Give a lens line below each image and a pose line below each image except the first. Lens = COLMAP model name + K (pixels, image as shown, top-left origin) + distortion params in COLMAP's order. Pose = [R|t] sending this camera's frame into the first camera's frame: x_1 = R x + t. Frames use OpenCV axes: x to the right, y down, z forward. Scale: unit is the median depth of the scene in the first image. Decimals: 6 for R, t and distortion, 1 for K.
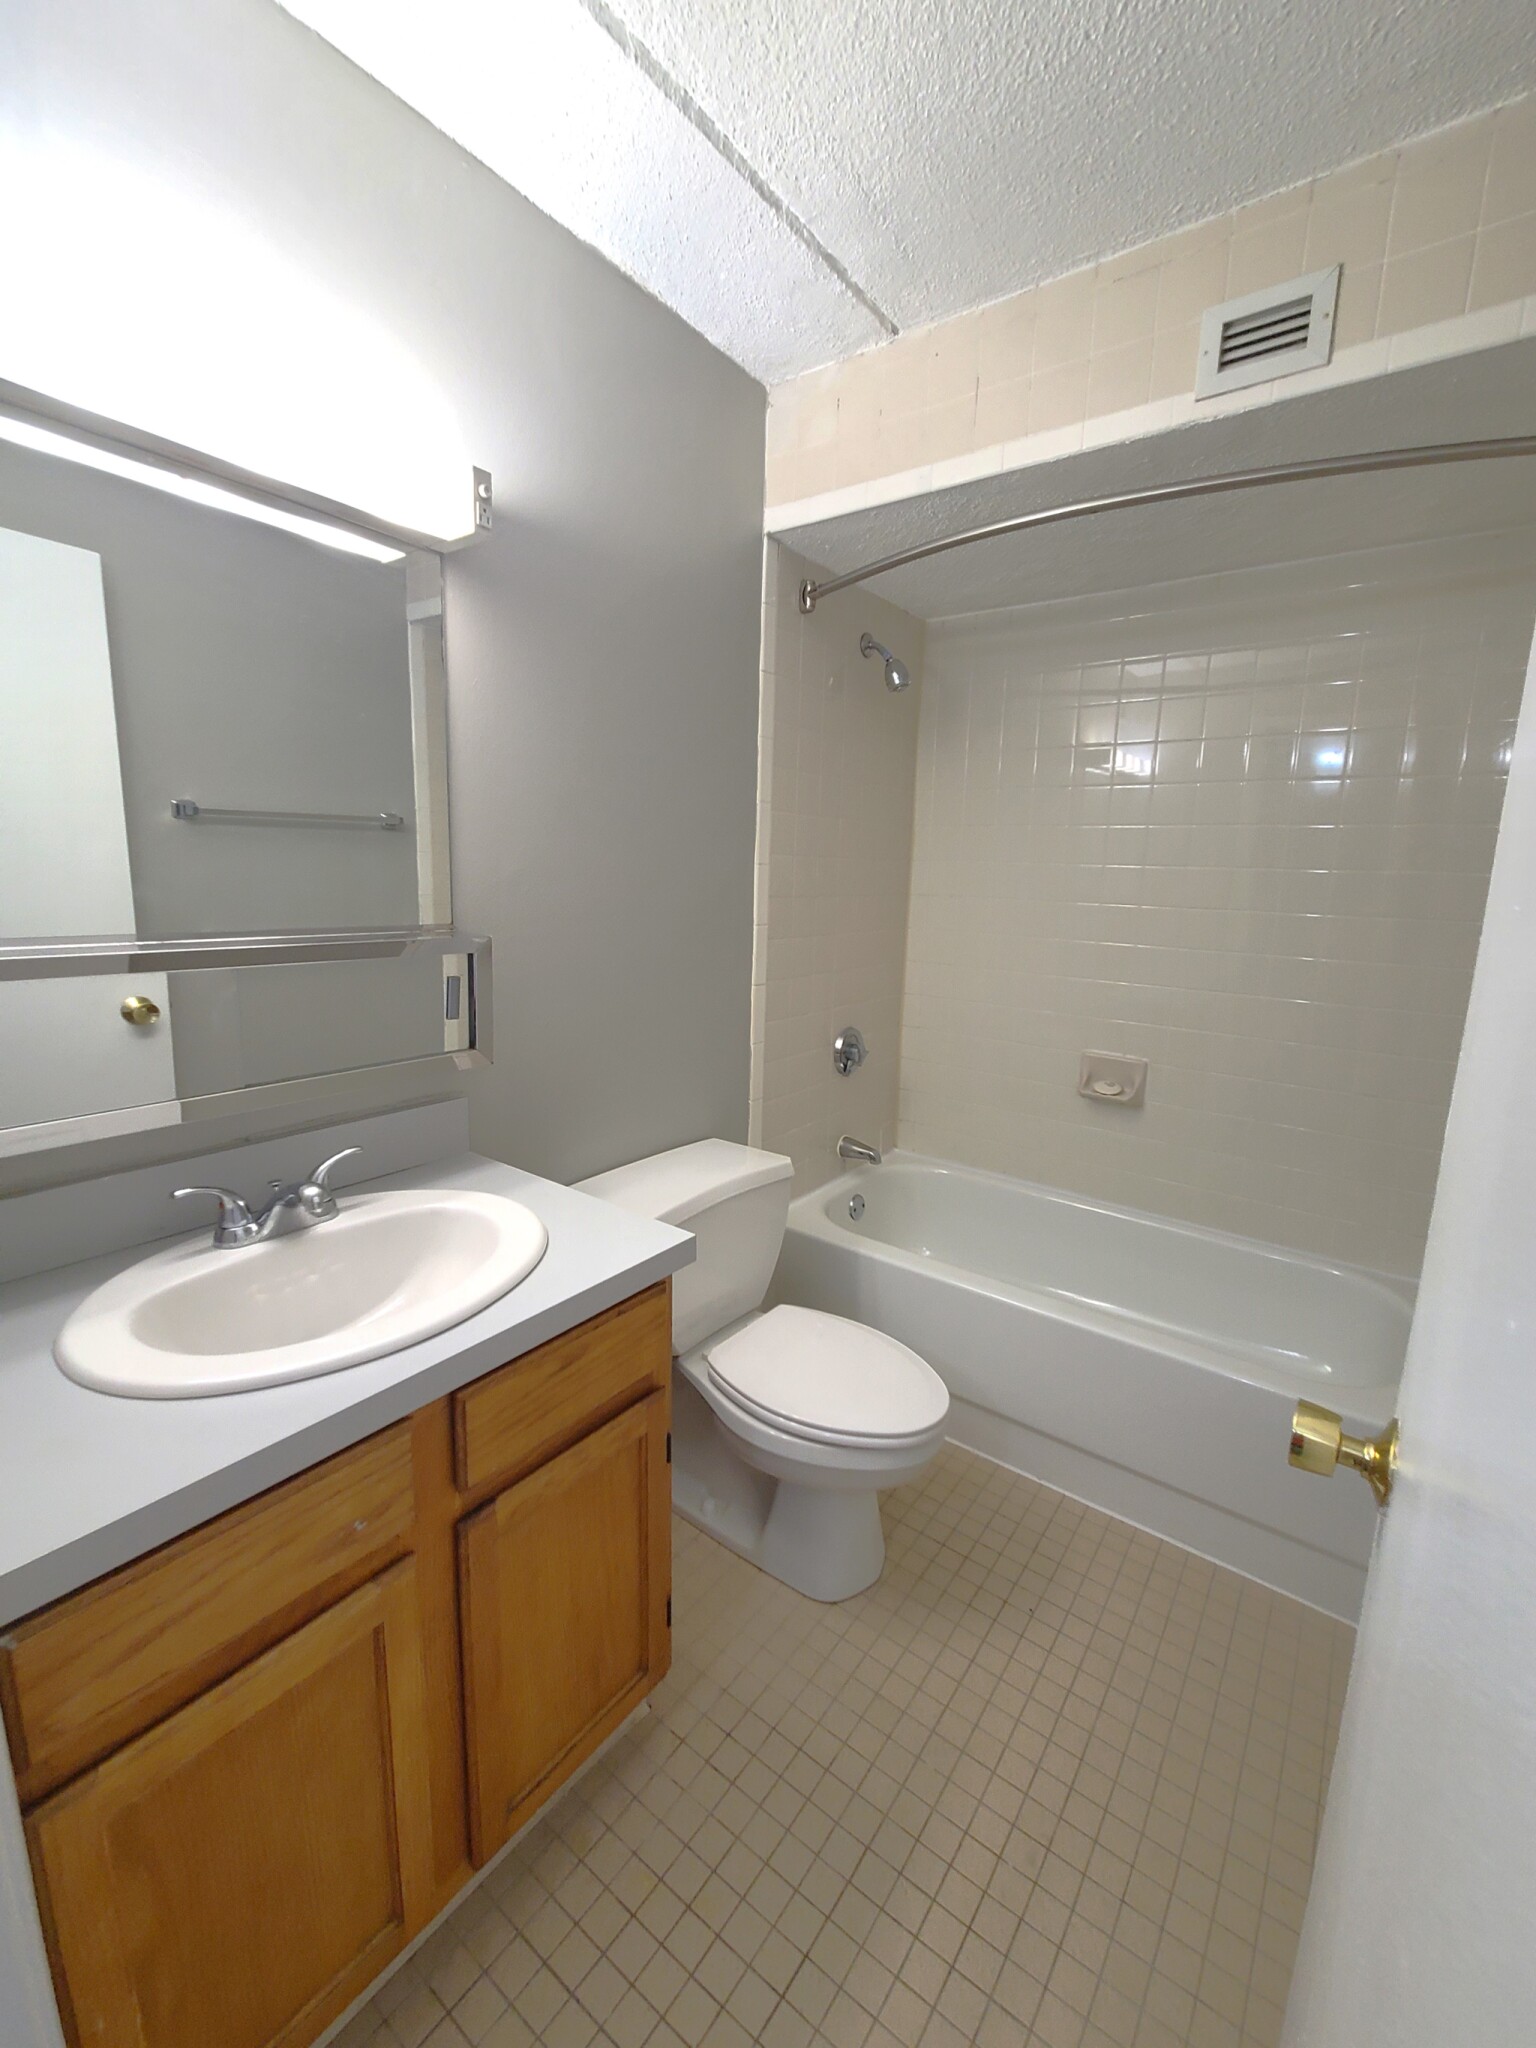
lens RADIAL K [[836.0, 0, 783.0], [0, 836.0, 1014.0], [0, 0, 1]] dist [-0.001044, -0.006483]
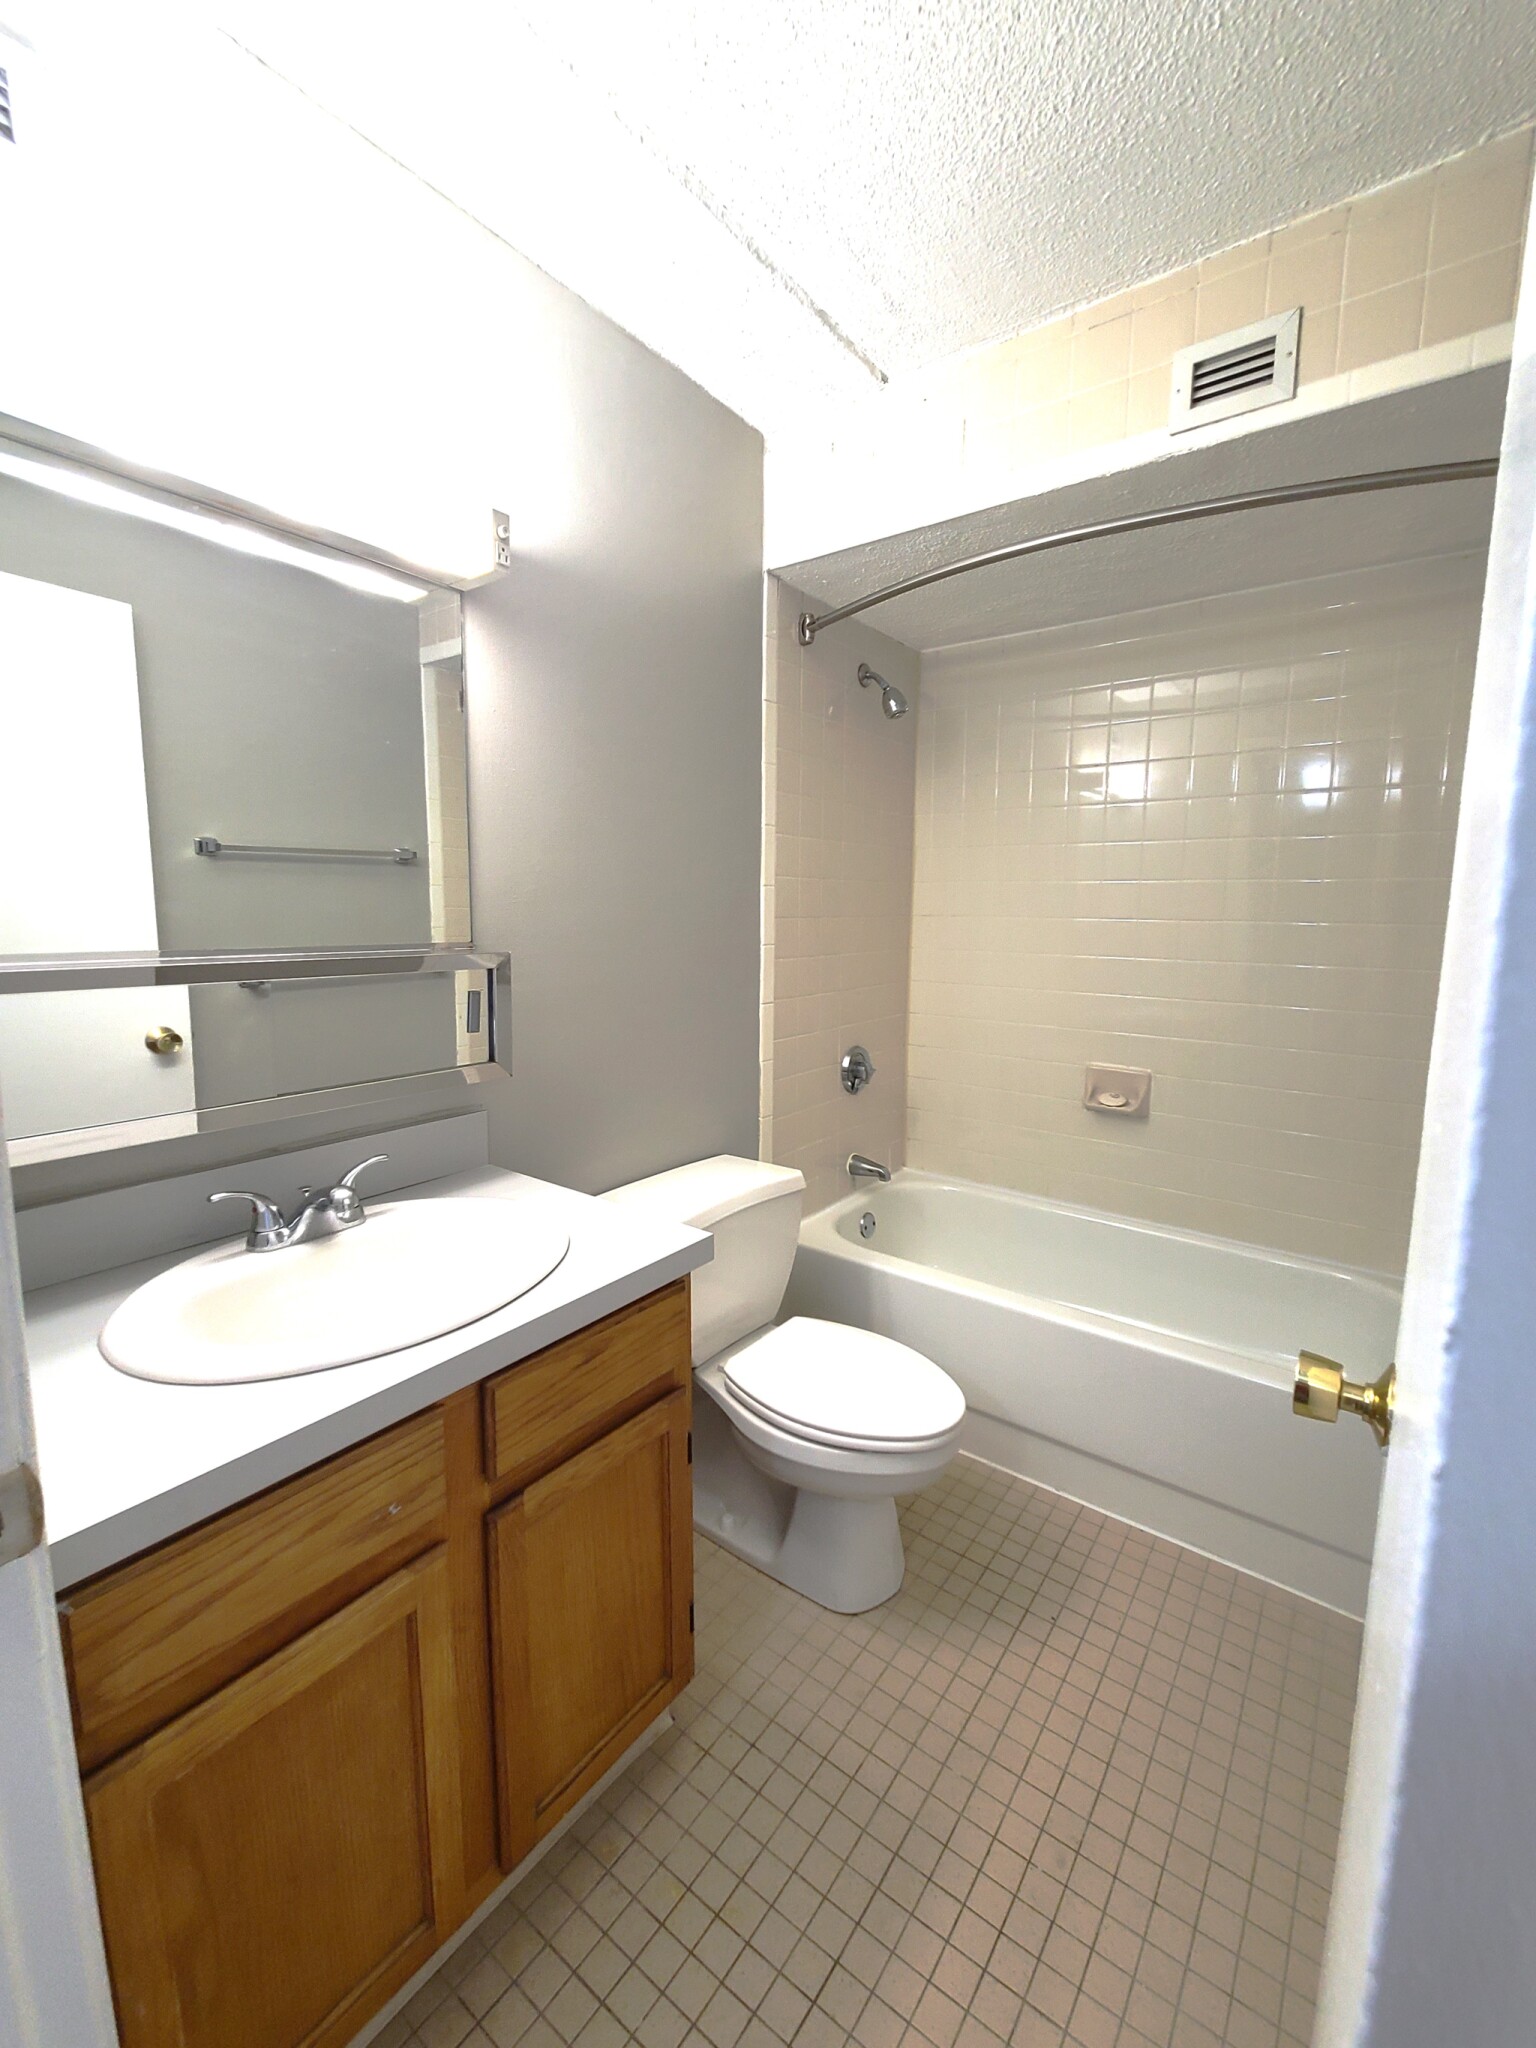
lens RADIAL K [[883.0, 0, 771.5], [0, 883.0, 1069.0], [0, 0, 1]] dist [0.001973, -0.010790]
pose [[0.999786, -0.019985, -0.005369, -0.022305], [0.019752, 0.998988, -0.040406, 0.105885], [0.006171, 0.040291, 0.999169, -0.090429]]
